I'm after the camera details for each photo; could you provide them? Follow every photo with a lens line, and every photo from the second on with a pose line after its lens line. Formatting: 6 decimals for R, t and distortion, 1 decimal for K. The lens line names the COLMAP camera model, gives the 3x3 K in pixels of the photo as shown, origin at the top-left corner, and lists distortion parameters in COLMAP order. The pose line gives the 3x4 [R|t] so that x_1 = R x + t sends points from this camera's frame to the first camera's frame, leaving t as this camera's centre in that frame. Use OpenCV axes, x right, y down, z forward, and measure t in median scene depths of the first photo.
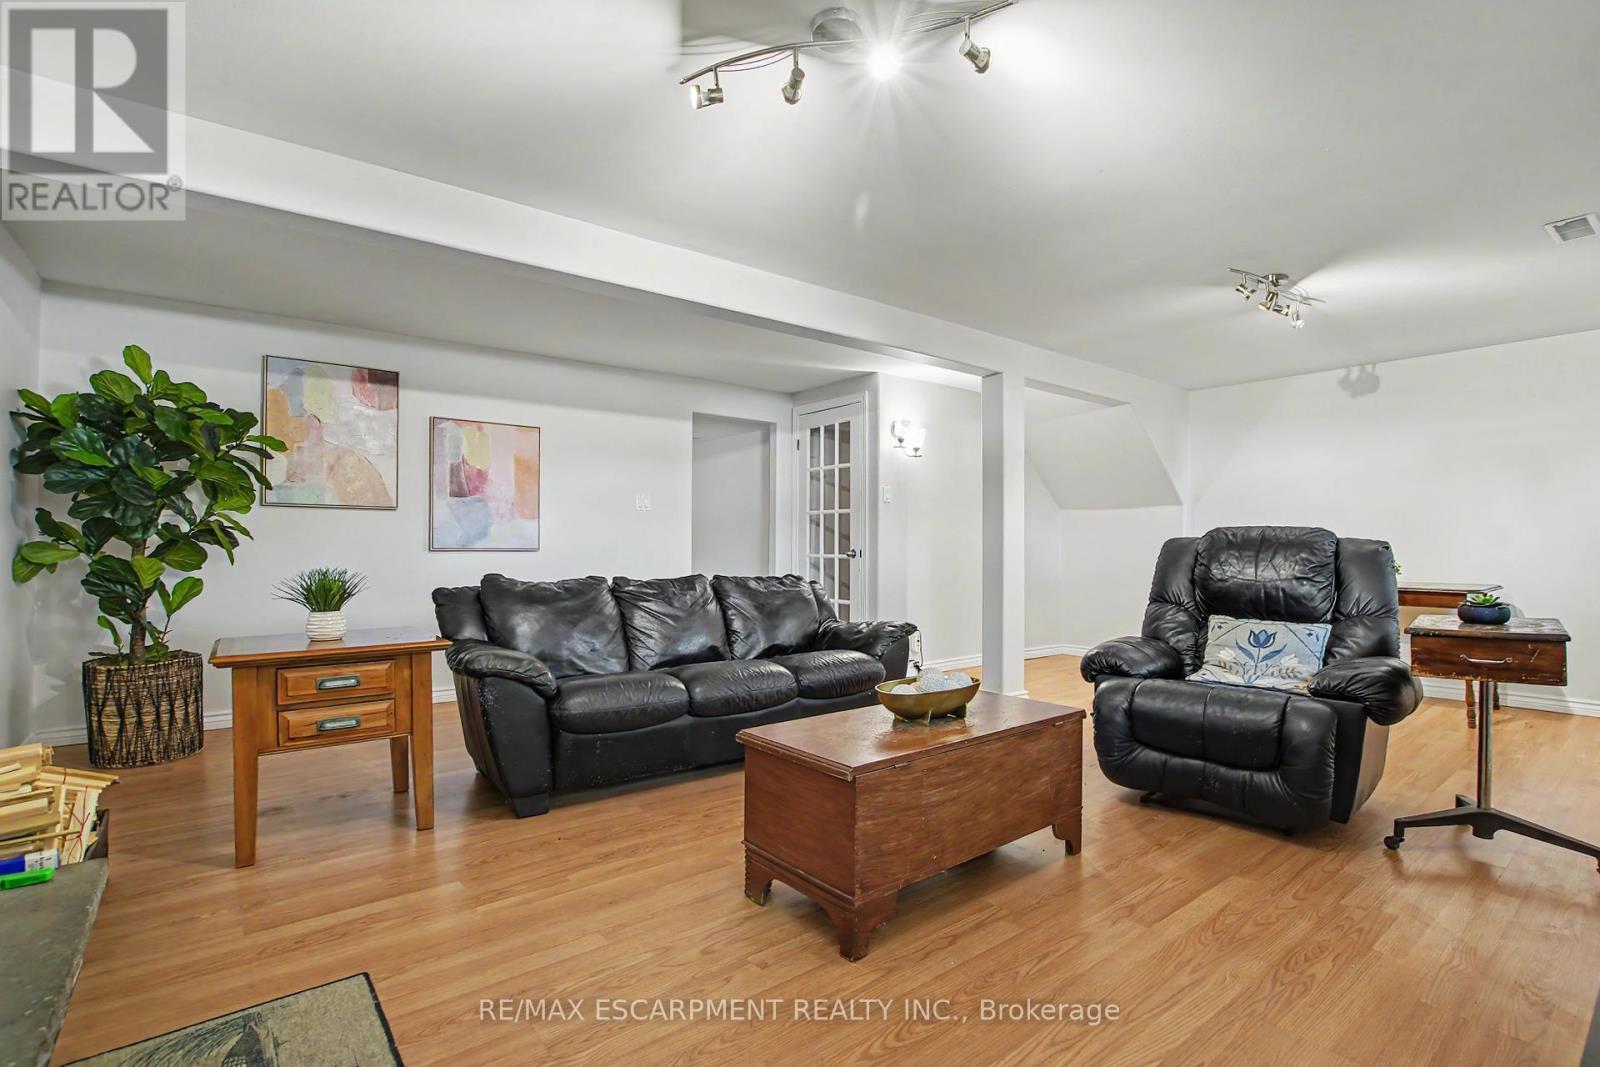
lens RADIAL K [[752.5, 0, 802.9], [0, 752.5, 544.9], [0, 0, 1]] dist [-0.023320, 0.000283]
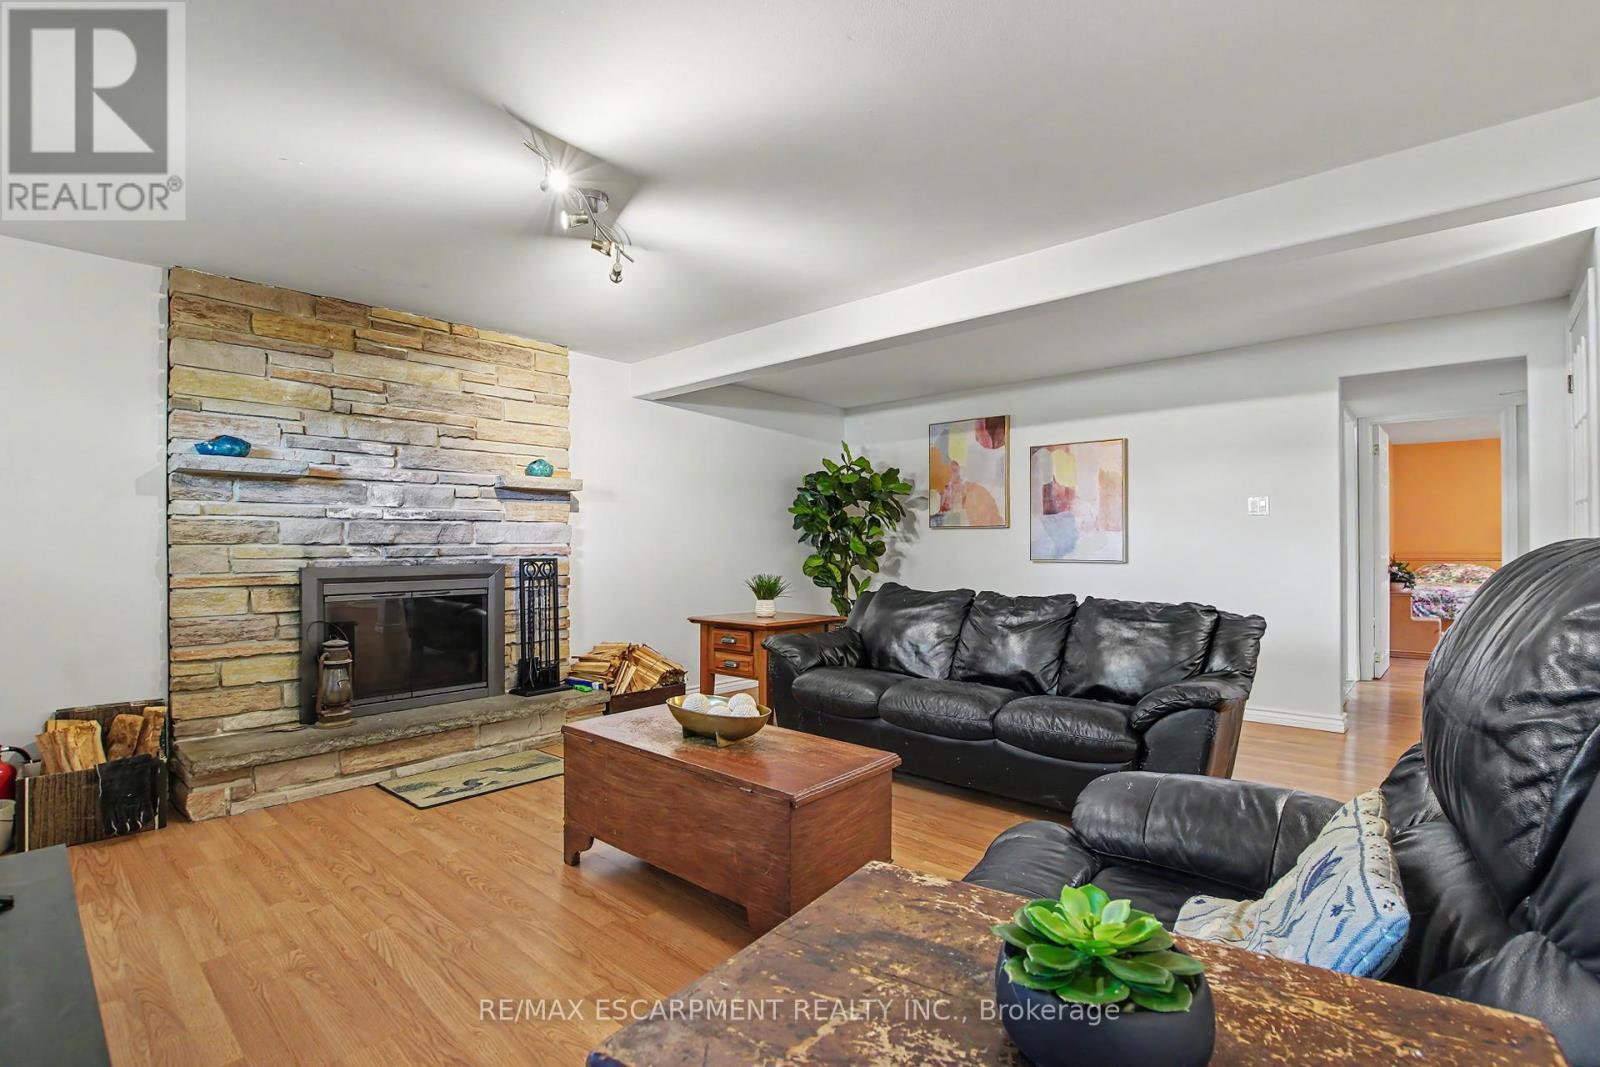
lens RADIAL K [[752.5, 0, 802.9], [0, 752.5, 544.9], [0, 0, 1]] dist [-0.023320, 0.000283]
pose [[0.141349, 0.001081, -0.989959, 0.605466], [0.005265, 0.999984, 0.001844, -0.022644], [0.989946, -0.005473, 0.141341, 0.482531]]
